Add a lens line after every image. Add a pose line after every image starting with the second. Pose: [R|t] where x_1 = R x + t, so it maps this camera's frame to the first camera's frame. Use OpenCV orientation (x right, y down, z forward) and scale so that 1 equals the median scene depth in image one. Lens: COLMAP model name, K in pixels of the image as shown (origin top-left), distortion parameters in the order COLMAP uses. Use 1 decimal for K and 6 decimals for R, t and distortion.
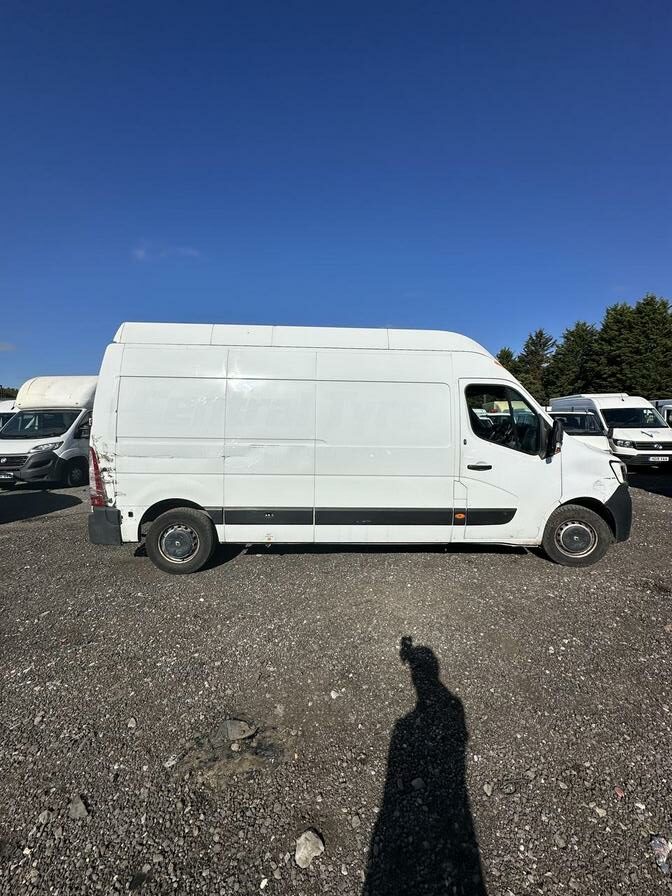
lens RADIAL K [[354.5, 0, 335.8], [0, 354.5, 446.4], [0, 0, 1]] dist [0.012923, 0.000179]
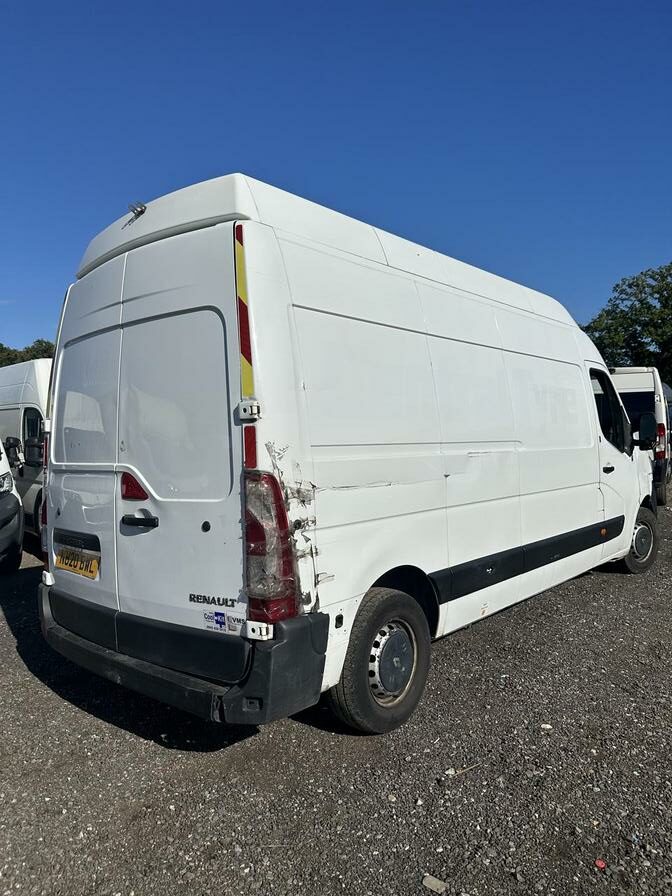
lens RADIAL K [[630.0, 0, 332.0], [0, 630.0, 447.8], [0, 0, 1]] dist [0.071943, -0.053107]
pose [[0.684098, -0.033882, 0.728602, -0.303396], [0.074019, 0.996988, -0.023136, -0.001129], [-0.725624, 0.069758, 0.684546, 0.121538]]
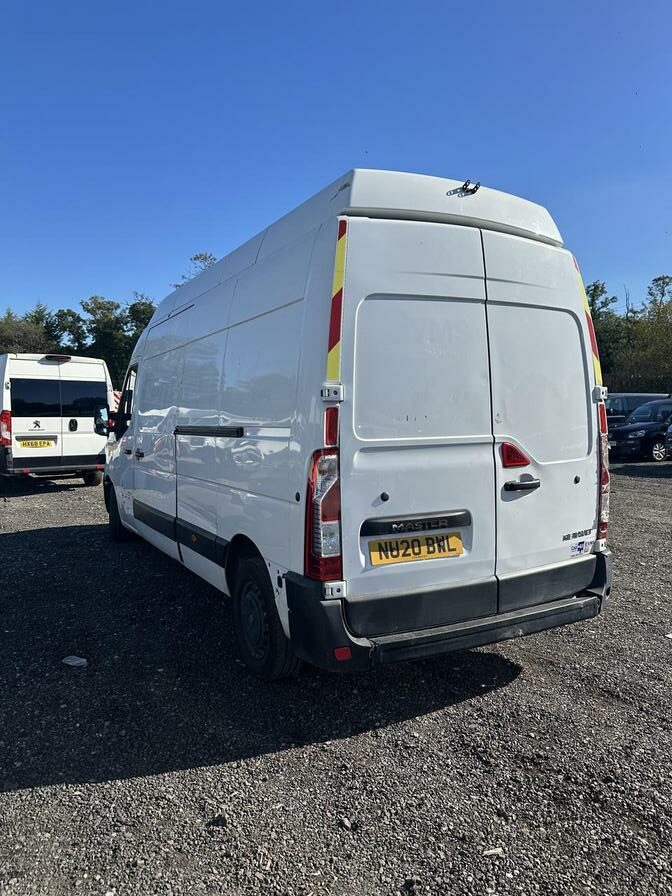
lens RADIAL K [[630.0, 0, 332.1], [0, 630.0, 448.3], [0, 0, 1]] dist [0.071943, -0.053107]
pose [[-0.458470, -0.049299, 0.887342, -0.361670], [0.060166, 0.994448, 0.086336, -0.021709], [-0.886671, 0.092970, -0.452958, 0.438133]]
